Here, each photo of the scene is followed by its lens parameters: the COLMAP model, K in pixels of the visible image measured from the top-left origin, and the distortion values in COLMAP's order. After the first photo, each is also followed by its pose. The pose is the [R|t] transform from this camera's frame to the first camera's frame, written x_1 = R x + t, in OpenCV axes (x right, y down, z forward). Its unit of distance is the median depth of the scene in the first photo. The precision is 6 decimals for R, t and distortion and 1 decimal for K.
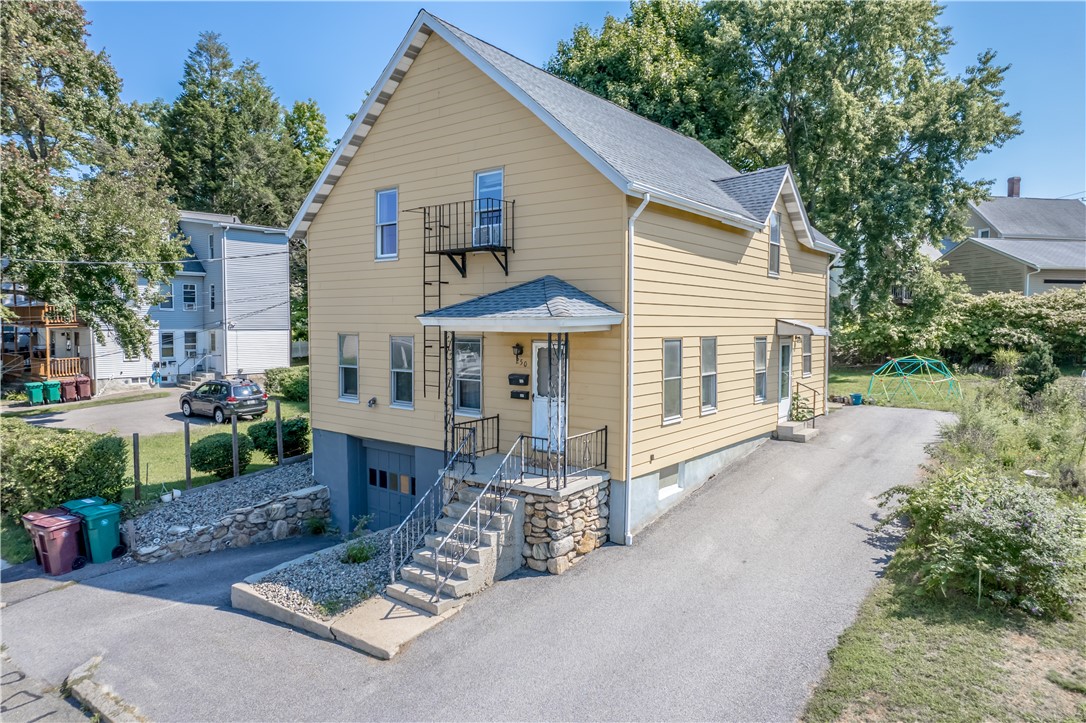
lens RADIAL K [[683.2, 0, 537.2], [0, 683.2, 360.1], [0, 0, 1]] dist [-0.033909, 0.004037]
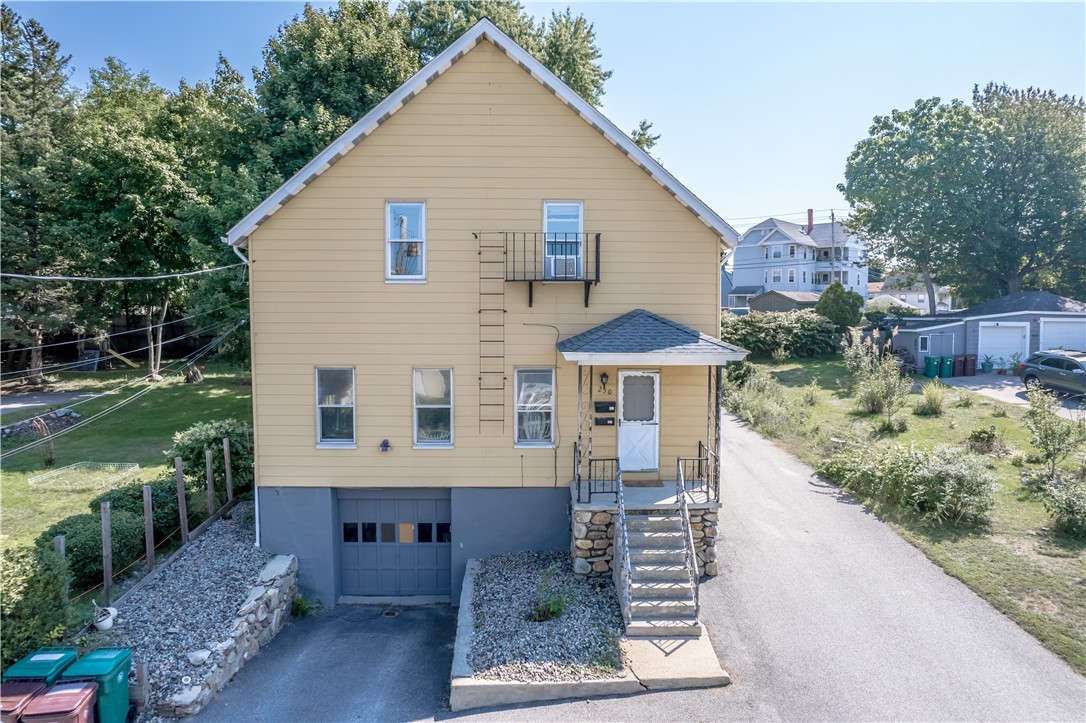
lens RADIAL K [[683.2, 0, 537.2], [0, 683.2, 360.1], [0, 0, 1]] dist [-0.033909, 0.004037]
pose [[0.777539, -0.039062, 0.627620, -0.769508], [0.036941, 0.999182, 0.016422, -0.064880], [-0.627748, 0.010416, 0.778347, 0.251326]]
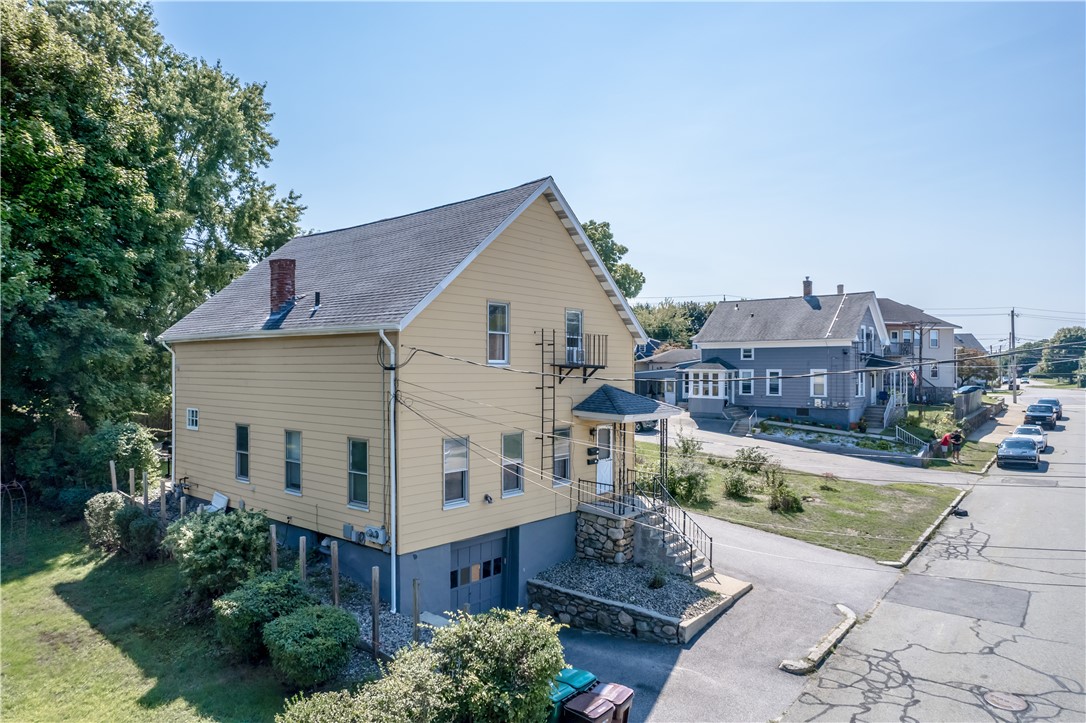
lens RADIAL K [[683.2, 0, 537.2], [0, 683.2, 360.1], [0, 0, 1]] dist [-0.033909, 0.004037]
pose [[0.035776, 0.013458, 0.999269, -1.580794], [0.049707, 0.998648, -0.015229, -0.160839], [-0.998123, 0.050216, 0.035058, 1.071322]]
